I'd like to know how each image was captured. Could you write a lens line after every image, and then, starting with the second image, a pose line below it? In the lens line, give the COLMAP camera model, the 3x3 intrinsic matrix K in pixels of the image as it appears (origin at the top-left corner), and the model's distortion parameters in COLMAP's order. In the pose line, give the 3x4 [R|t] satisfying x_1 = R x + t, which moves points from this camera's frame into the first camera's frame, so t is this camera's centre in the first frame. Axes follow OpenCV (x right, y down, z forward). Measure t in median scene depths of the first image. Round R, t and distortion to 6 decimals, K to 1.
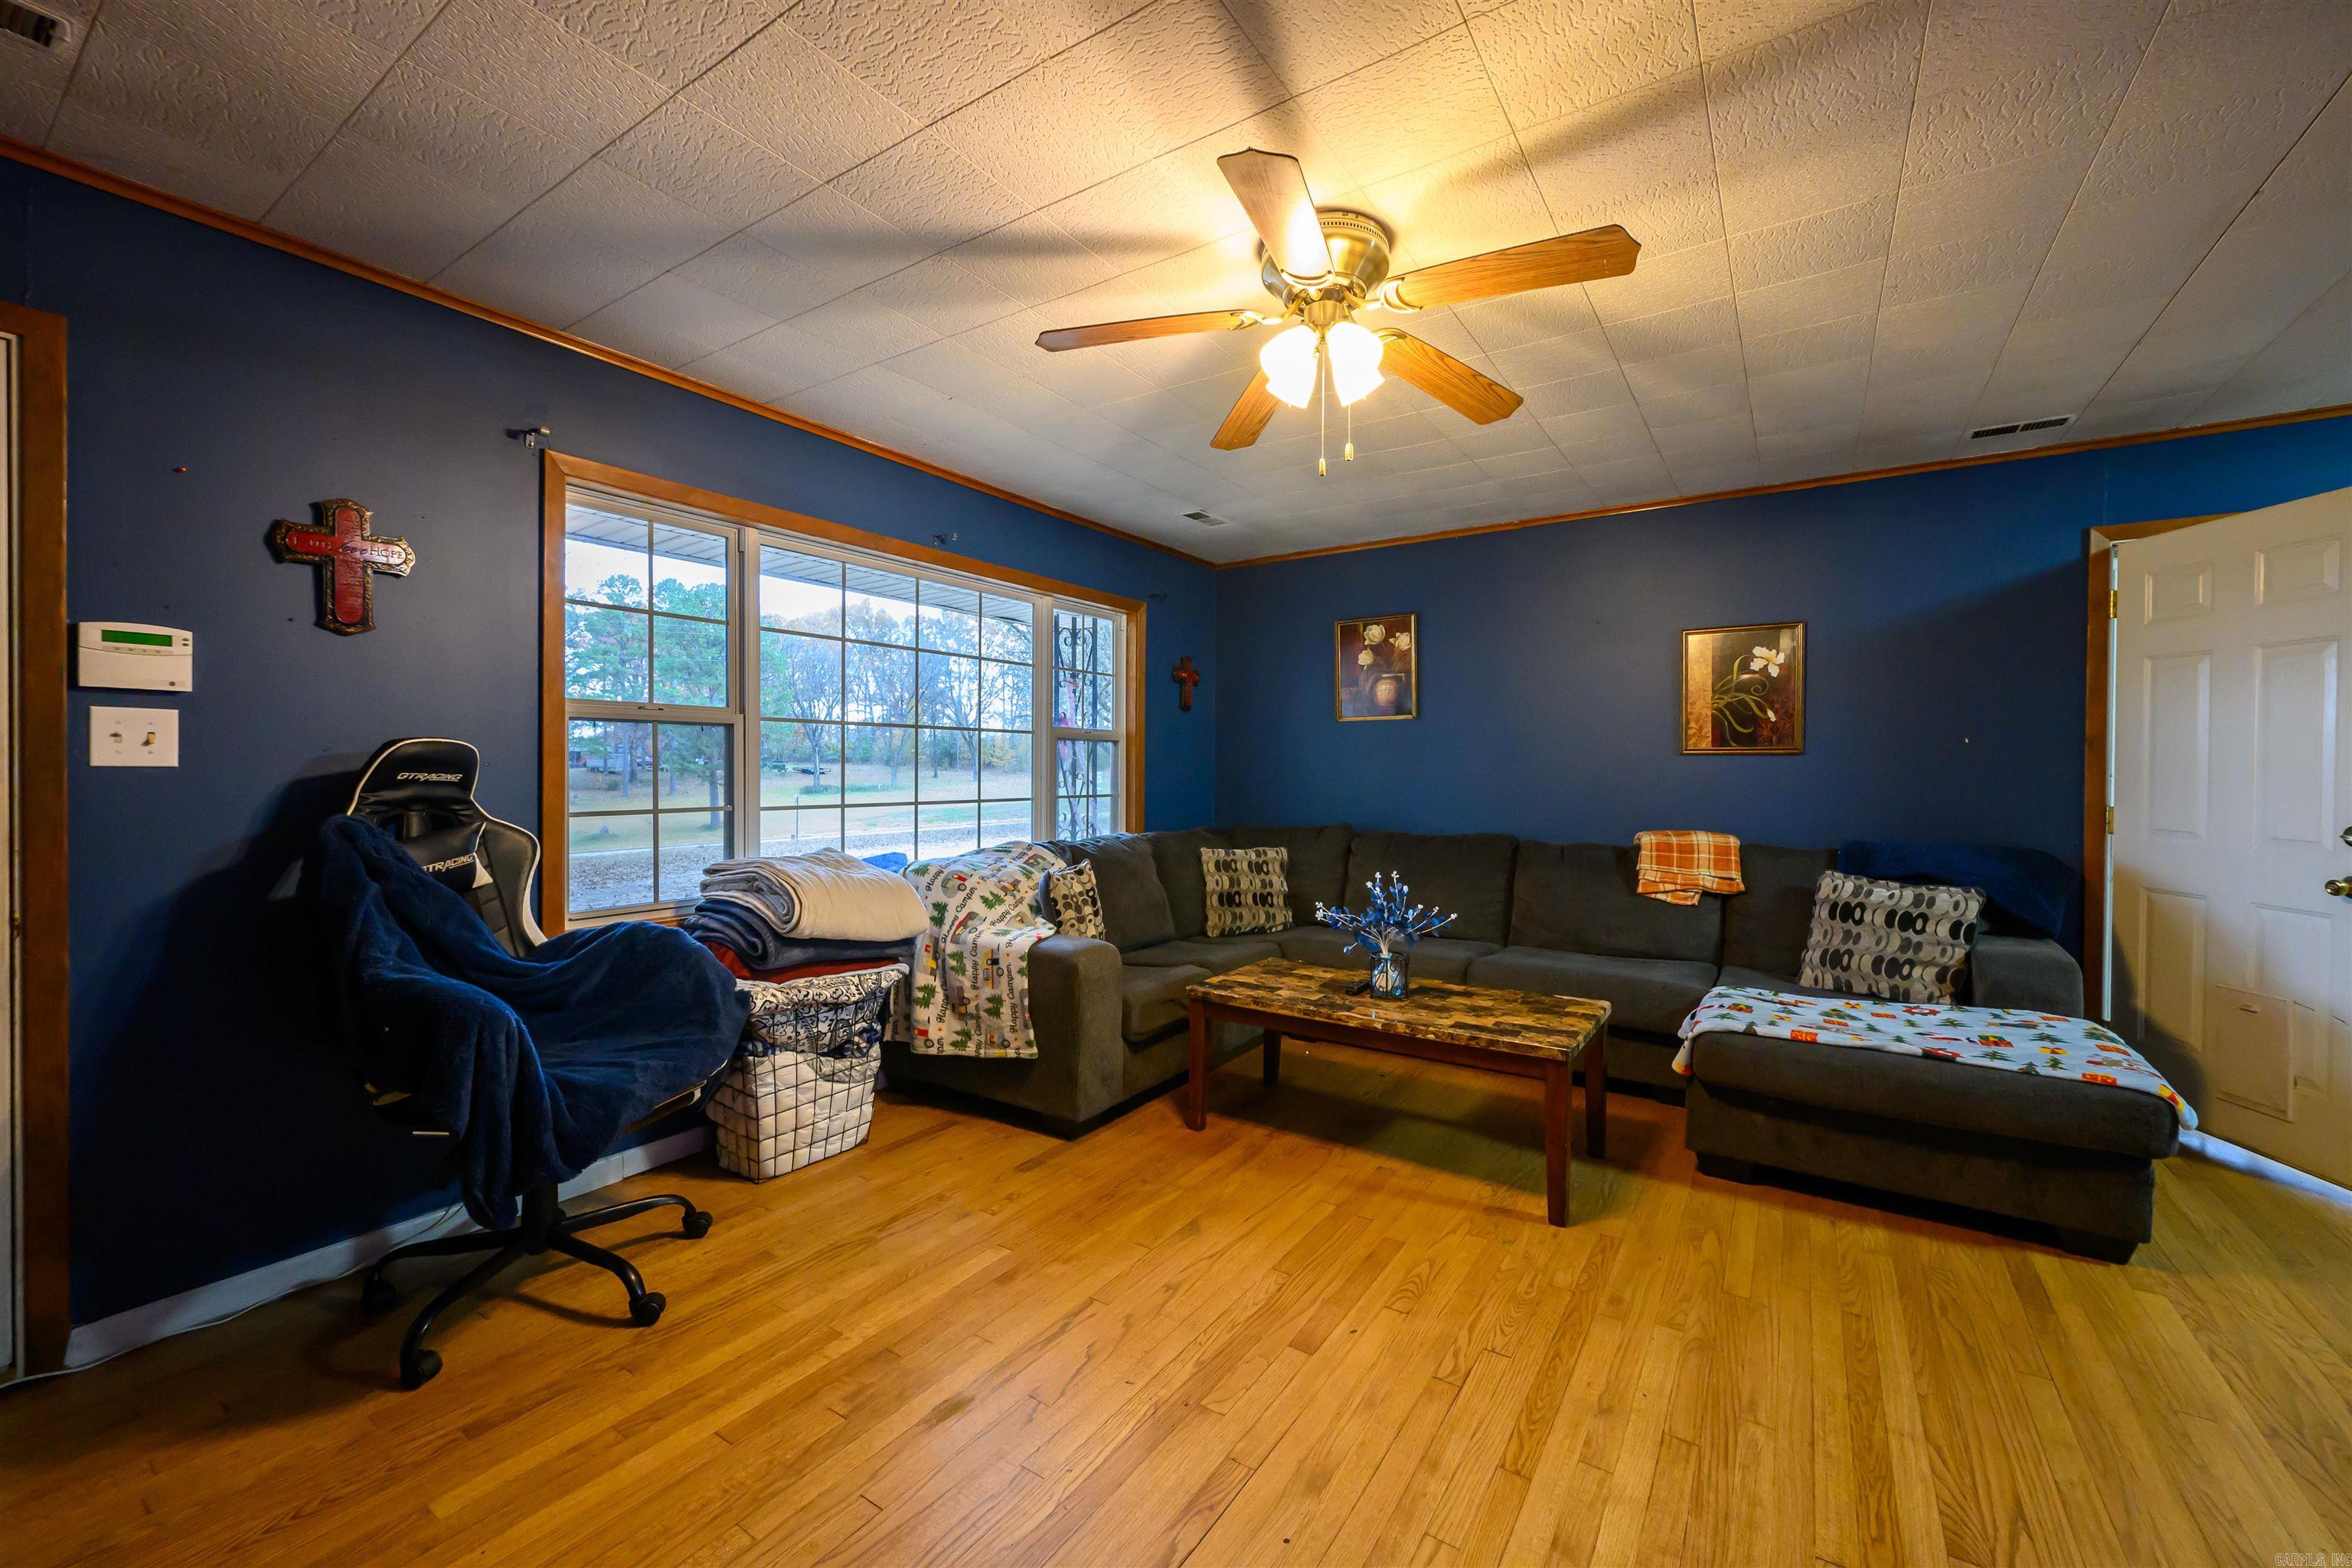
lens RADIAL K [[948.6, 0, 1198.7], [0, 948.6, 778.6], [0, 0, 1]] dist [0.000642, -0.000911]
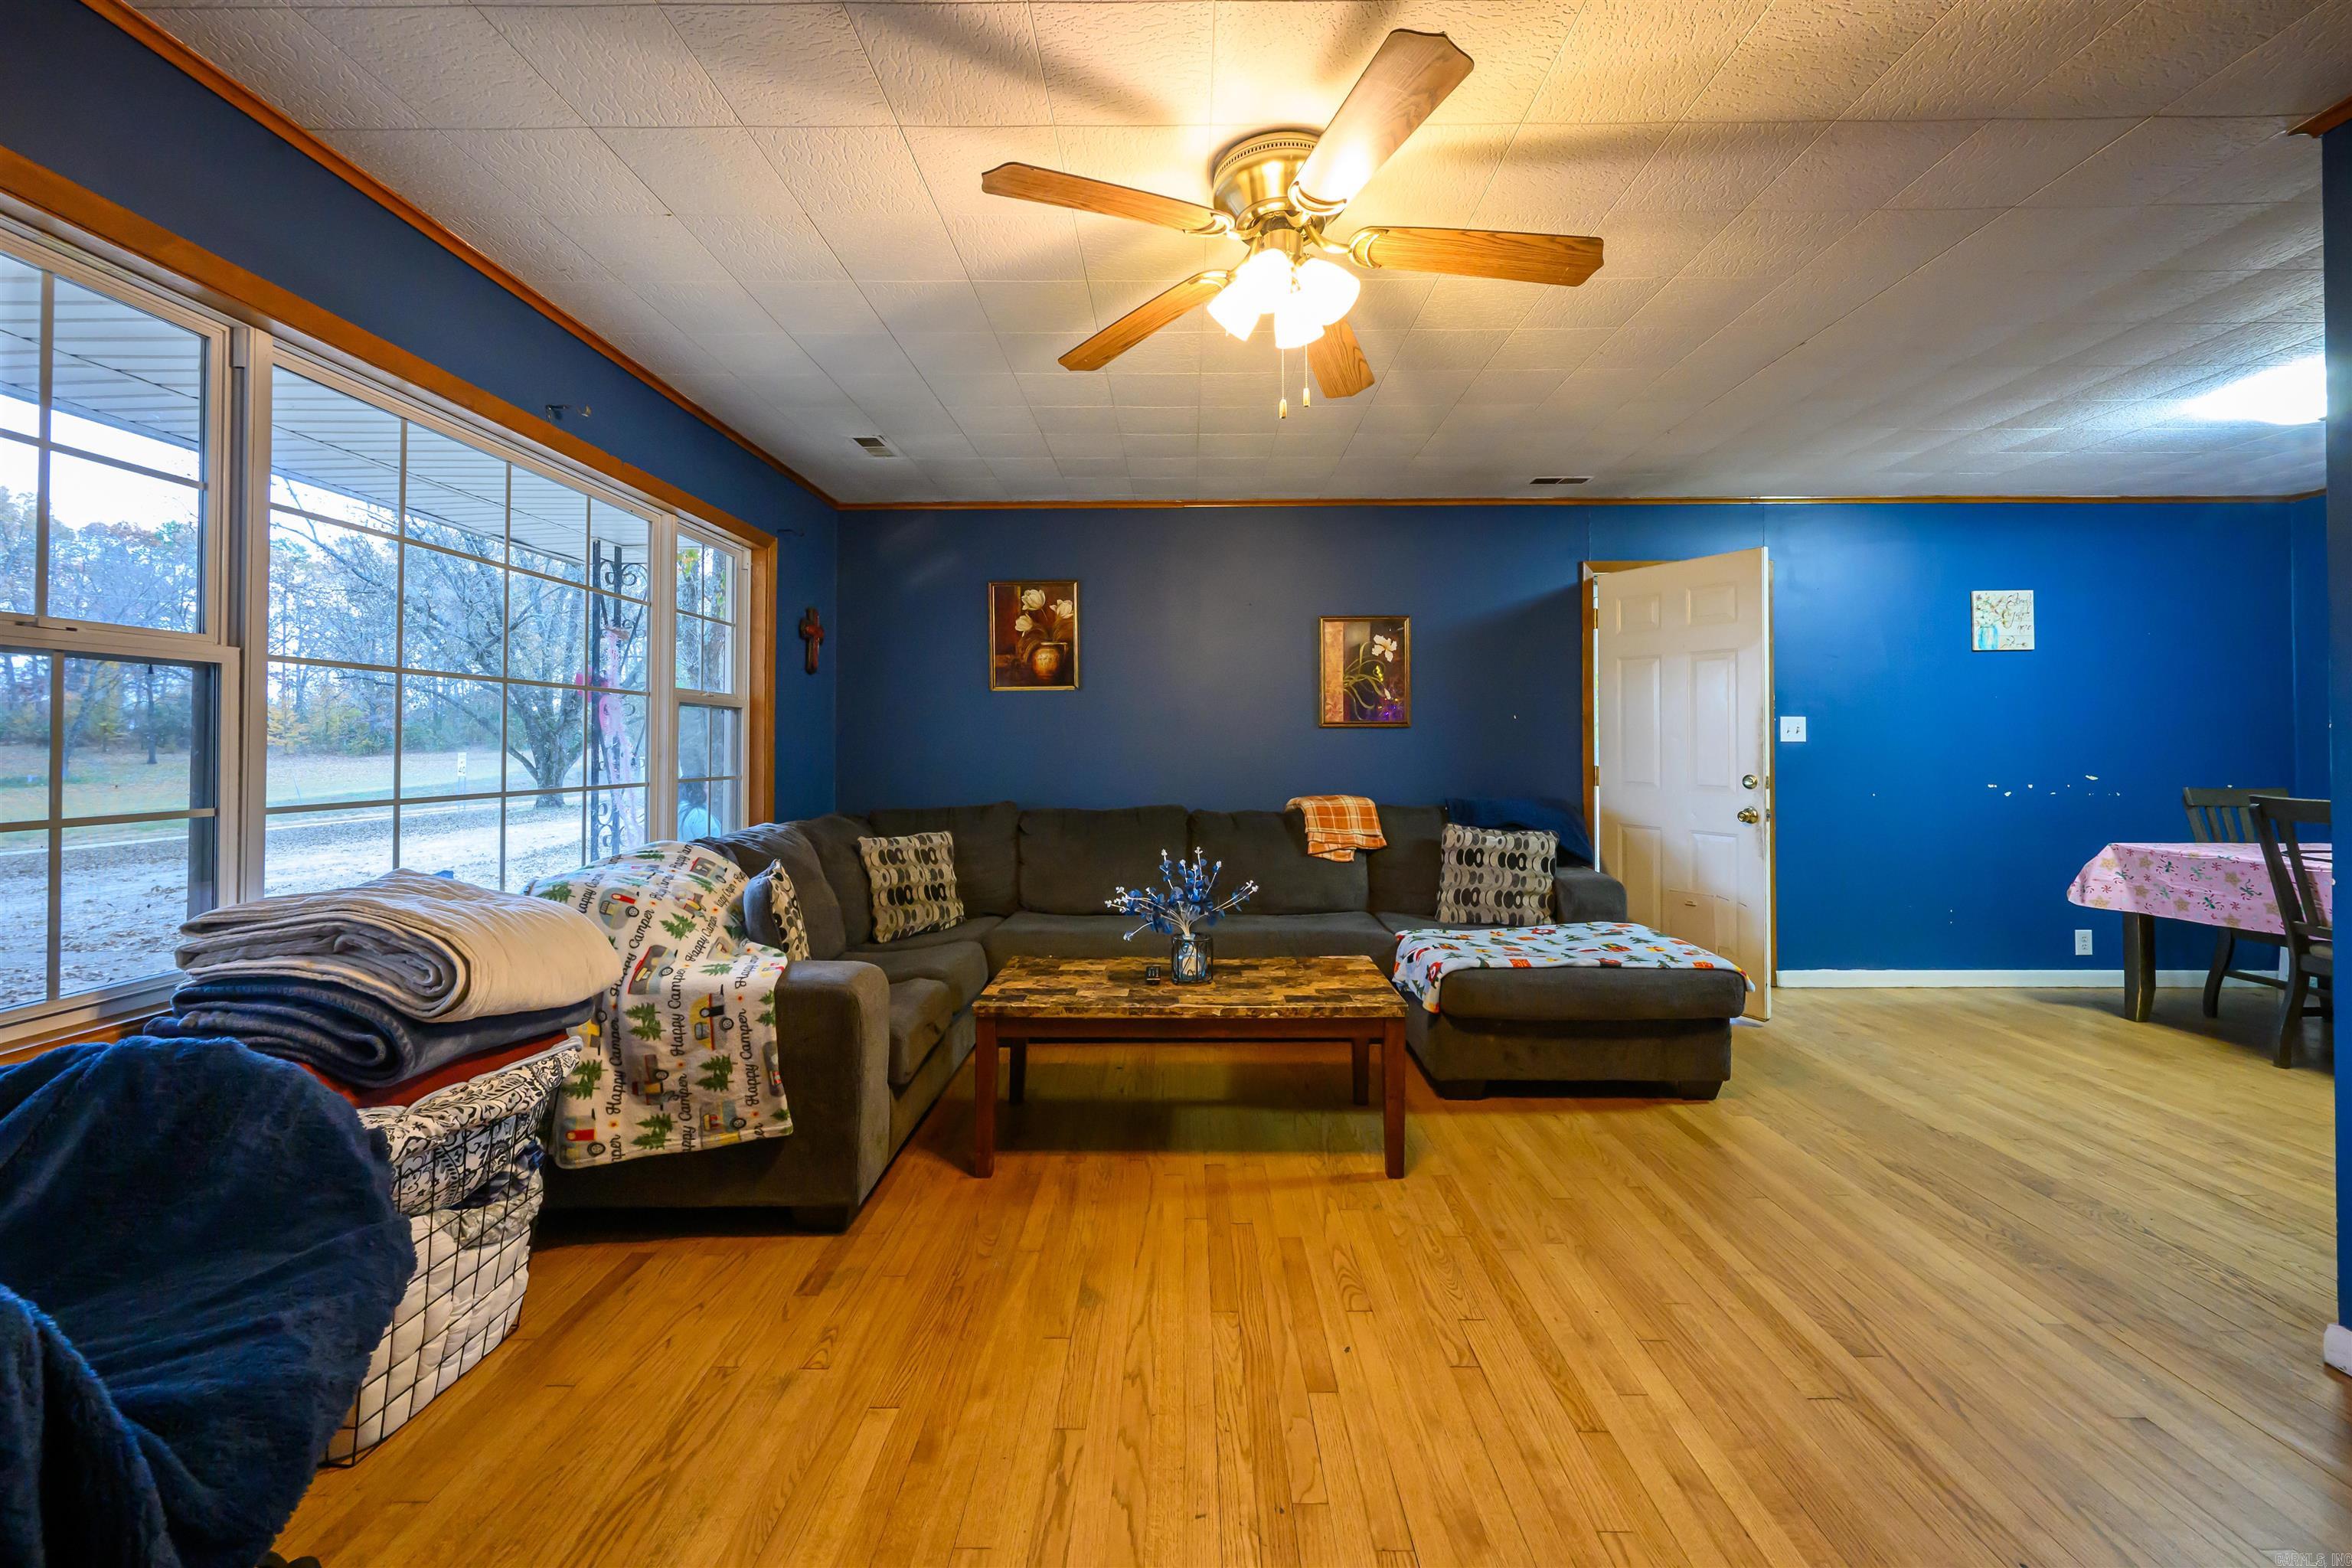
lens RADIAL K [[948.6, 0, 1192.8], [0, 948.6, 729.7], [0, 0, 1]] dist [0.000642, -0.000911]
pose [[0.833715, 0.002777, 0.552188, -0.318327], [0.012559, 0.999633, -0.023990, 0.002935], [-0.552052, 0.026935, 0.833375, 0.205570]]
